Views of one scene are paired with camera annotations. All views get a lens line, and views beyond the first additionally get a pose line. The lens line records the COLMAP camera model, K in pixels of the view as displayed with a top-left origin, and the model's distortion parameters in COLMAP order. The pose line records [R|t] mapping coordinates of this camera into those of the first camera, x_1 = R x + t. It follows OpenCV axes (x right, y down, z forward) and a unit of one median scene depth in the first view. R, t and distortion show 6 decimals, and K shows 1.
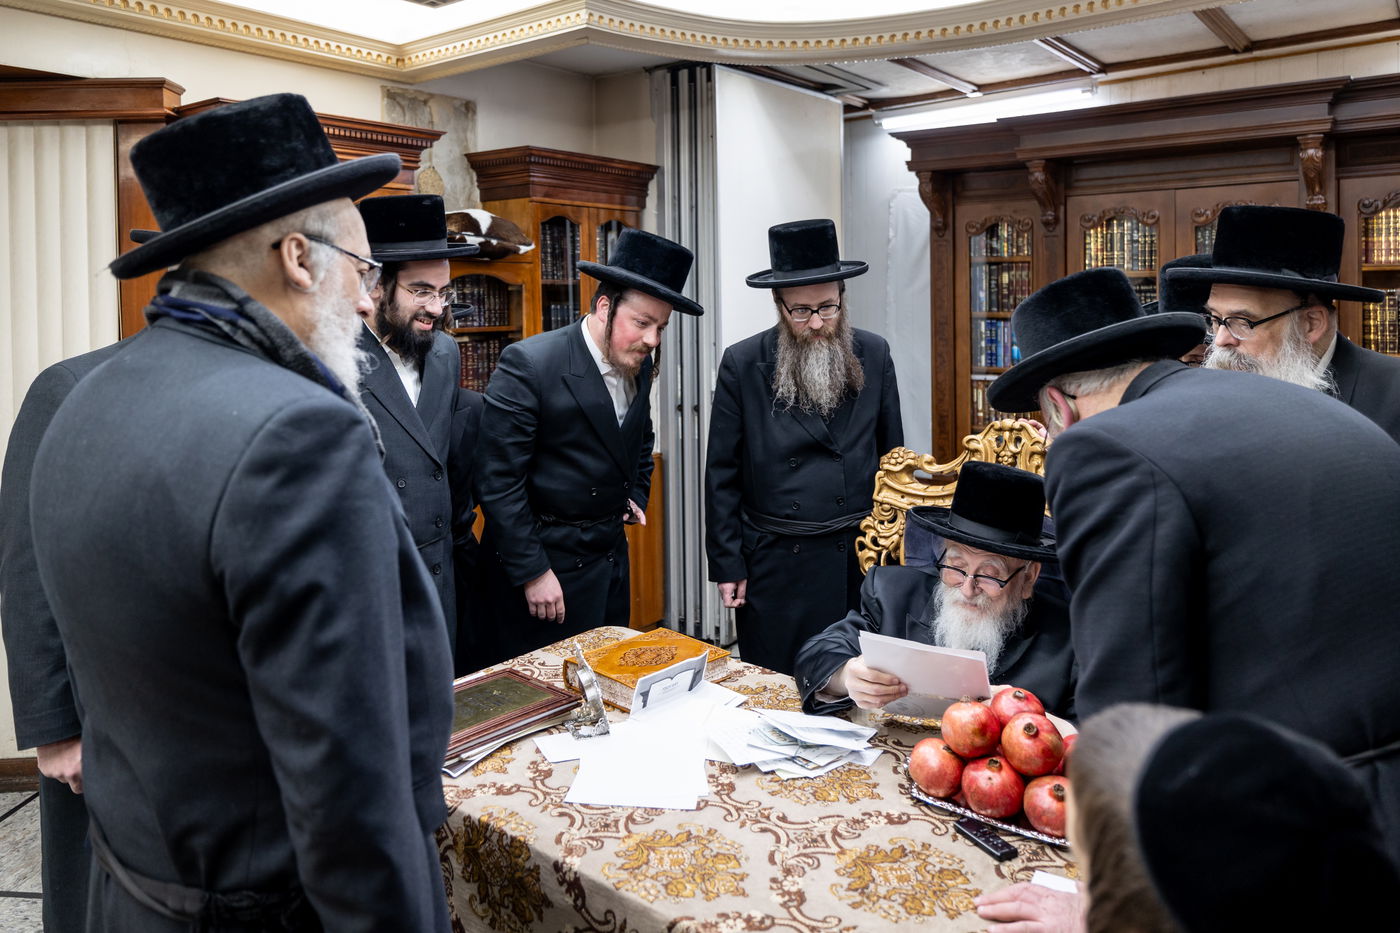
lens RADIAL K [[999.9, 0, 676.0], [0, 999.9, 371.0], [0, 0, 1]] dist [-0.074705, 0.097317]
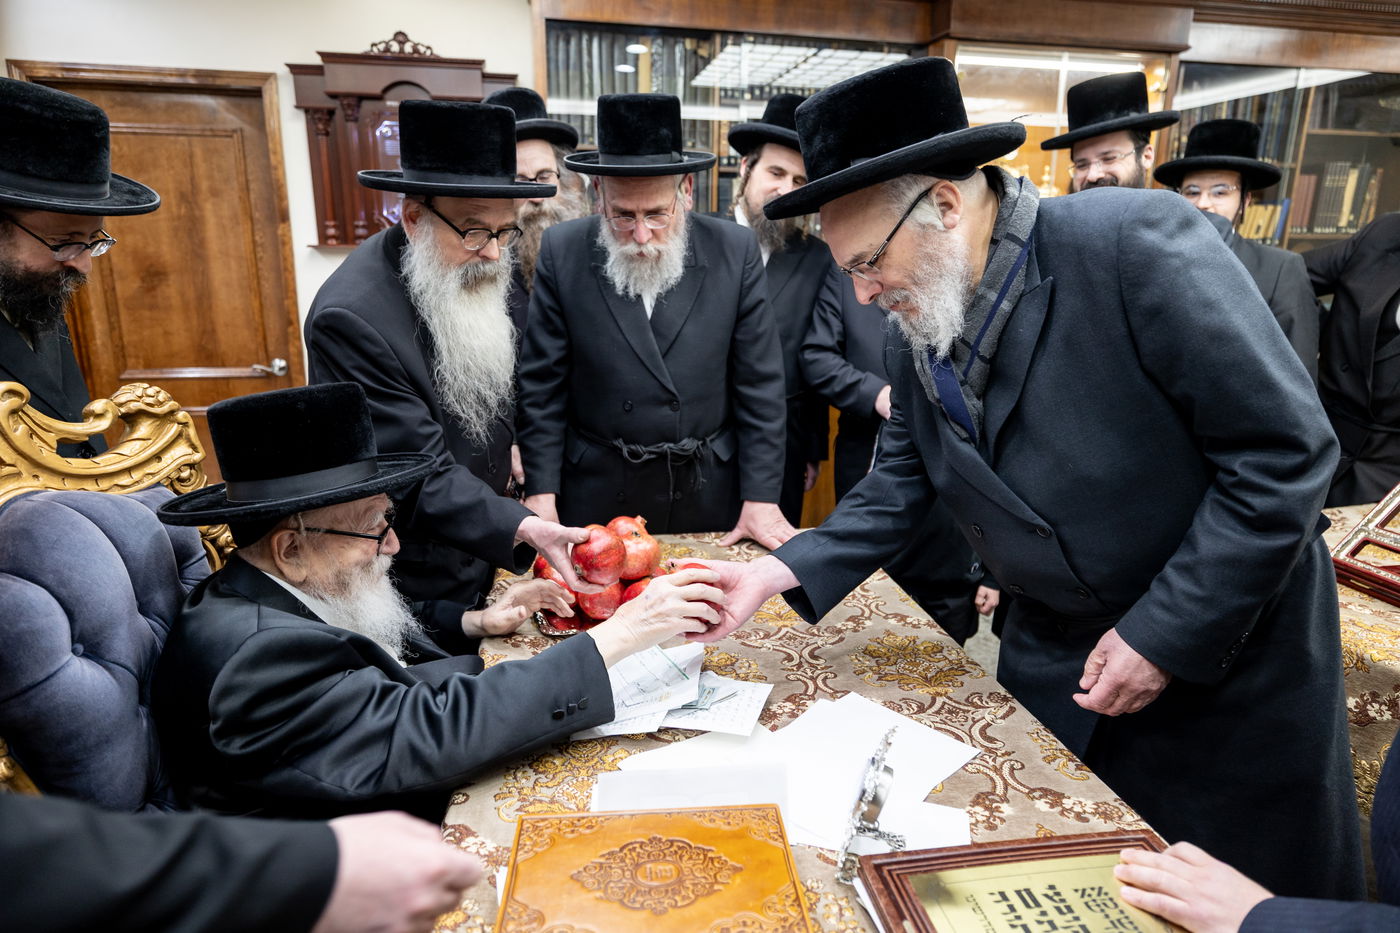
lens RADIAL K [[810.5, 0, 694.4], [0, 810.5, 457.9], [0, 0, 1]] dist [-0.003897, 0.000600]
pose [[-0.753785, -0.151831, 0.639340, -0.324757], [0.035918, 0.961967, 0.270796, 0.005869], [-0.656138, 0.227085, -0.719663, 1.571027]]
